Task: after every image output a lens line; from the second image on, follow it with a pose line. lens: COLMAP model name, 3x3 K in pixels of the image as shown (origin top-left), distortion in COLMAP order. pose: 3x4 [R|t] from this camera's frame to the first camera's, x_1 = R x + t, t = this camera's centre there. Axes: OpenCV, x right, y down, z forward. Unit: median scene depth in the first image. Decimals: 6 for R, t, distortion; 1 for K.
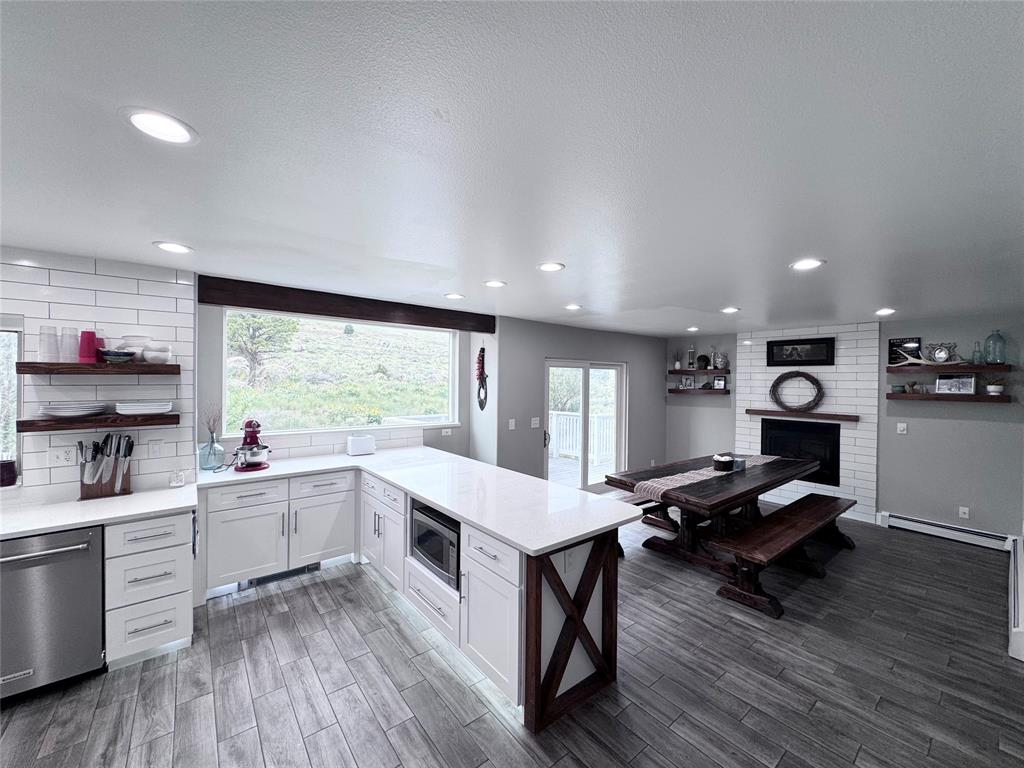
lens RADIAL K [[405.7, 0, 512.0], [0, 405.7, 384.0], [0, 0, 1]] dist [-0.001541, 0.000106]
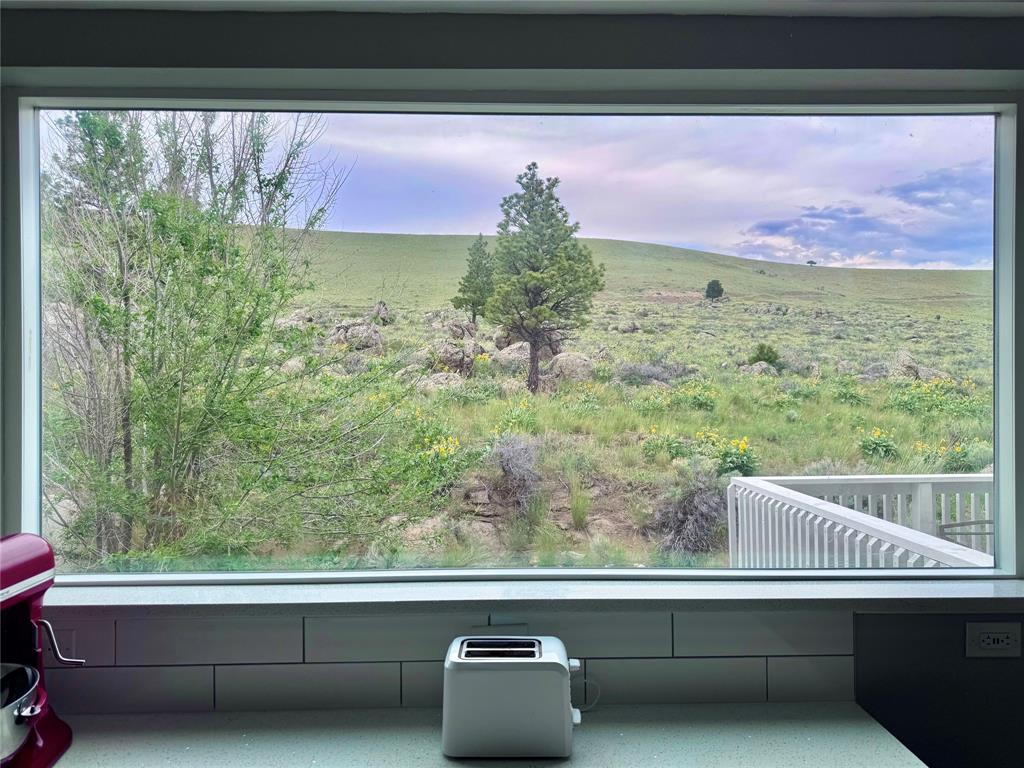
lens RADIAL K [[716.9, 0, 512.0], [0, 716.9, 384.0], [0, 0, 1]] dist [0.096878, -0.096120]
pose [[0.791083, -0.010894, -0.611611, -0.132633], [0.010823, 0.999934, -0.003812, 0.003136], [0.611613, -0.003603, 0.791149, 0.620930]]
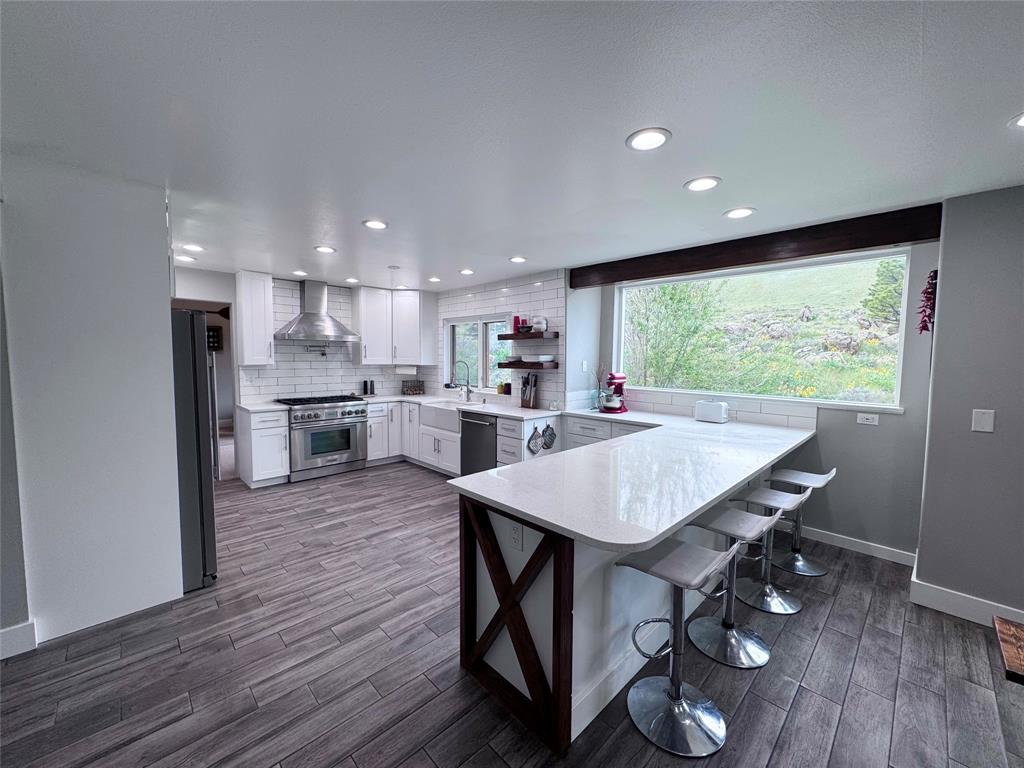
lens RADIAL K [[405.7, 0, 512.0], [0, 405.7, 384.0], [0, 0, 1]] dist [-0.001541, 0.000106]
pose [[0.097508, 0.058714, -0.993501, 0.412140], [-0.013092, 0.998248, 0.057710, 0.036846], [0.995149, 0.007380, 0.098106, 0.401127]]
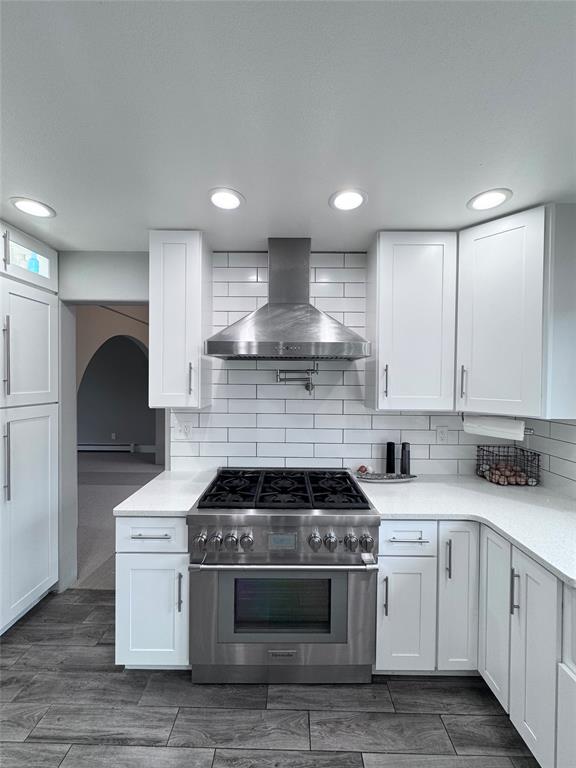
lens RADIAL K [[304.3, 0, 288.0], [0, 304.3, 384.0], [0, 0, 1]] dist [-0.001541, 0.000106]
pose [[-0.630608, -0.007637, -0.776064, -0.403663], [-0.020015, 0.999779, 0.006426, 0.021097], [0.775844, 0.019585, -0.630621, 0.241685]]
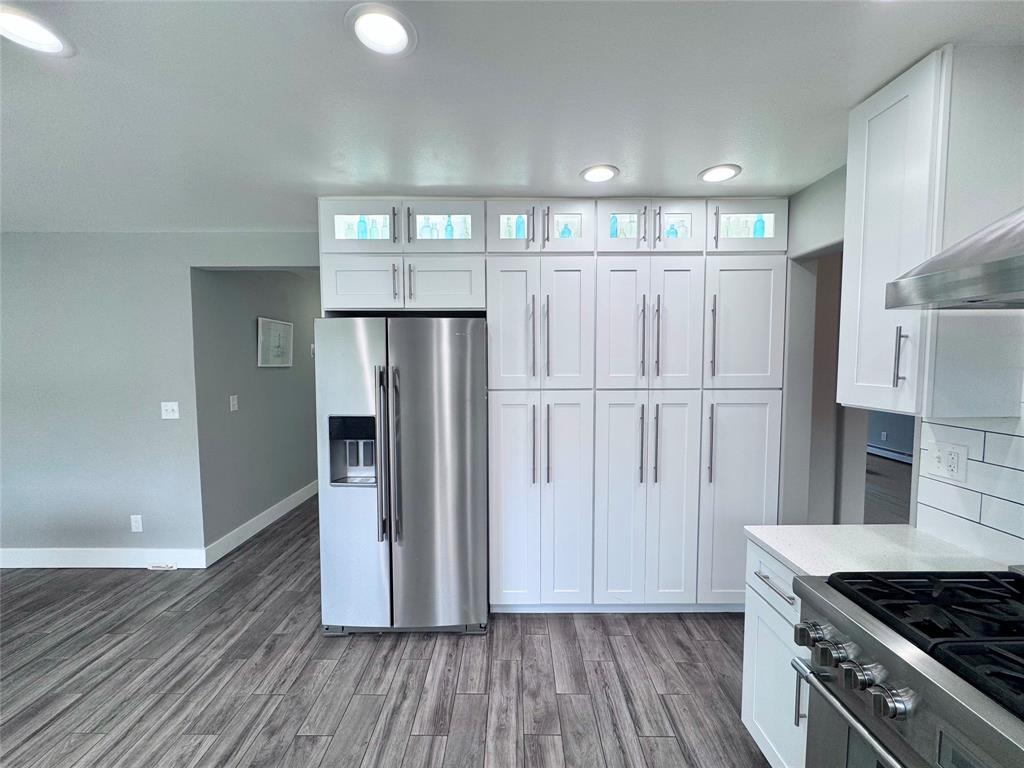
lens RADIAL K [[405.7, 0, 512.0], [0, 405.7, 384.0], [0, 0, 1]] dist [-0.001541, 0.000106]
pose [[-0.777470, -0.046694, 0.627185, -0.584716], [-0.002729, 0.997481, 0.070880, 0.019011], [-0.628914, 0.053395, -0.775639, 0.271539]]
